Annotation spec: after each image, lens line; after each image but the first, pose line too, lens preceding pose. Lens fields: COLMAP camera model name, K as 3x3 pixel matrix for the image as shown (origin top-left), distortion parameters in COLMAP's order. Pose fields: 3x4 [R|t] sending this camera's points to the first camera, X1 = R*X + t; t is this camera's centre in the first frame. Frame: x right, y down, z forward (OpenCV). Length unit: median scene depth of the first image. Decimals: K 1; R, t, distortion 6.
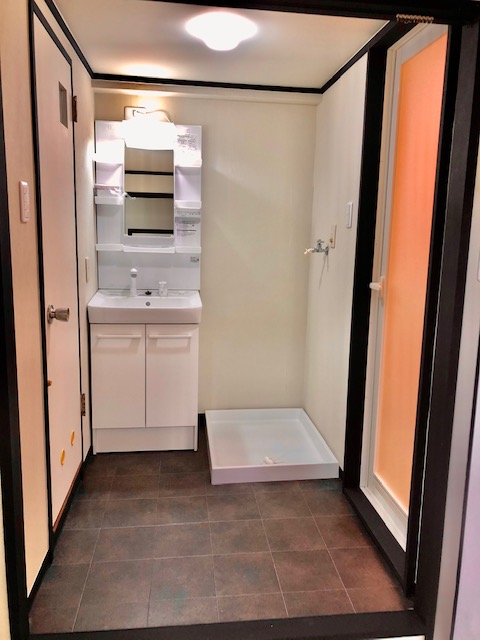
lens RADIAL K [[521.4, 0, 239.8], [0, 521.4, 319.4], [0, 0, 1]] dist [0.074531, -0.005671]
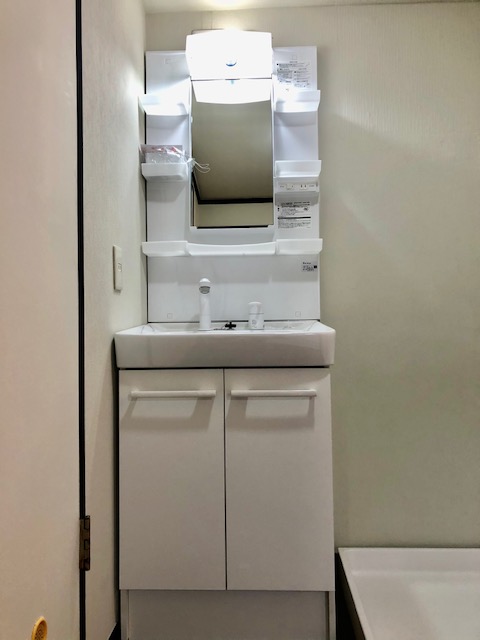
lens RADIAL K [[521.4, 0, 241.5], [0, 521.4, 318.2], [0, 0, 1]] dist [0.074531, -0.005671]
pose [[0.986269, -0.040686, -0.160055, -0.074271], [0.009146, 0.981147, -0.193045, 0.053785], [0.164892, 0.188930, 0.968048, 0.463518]]
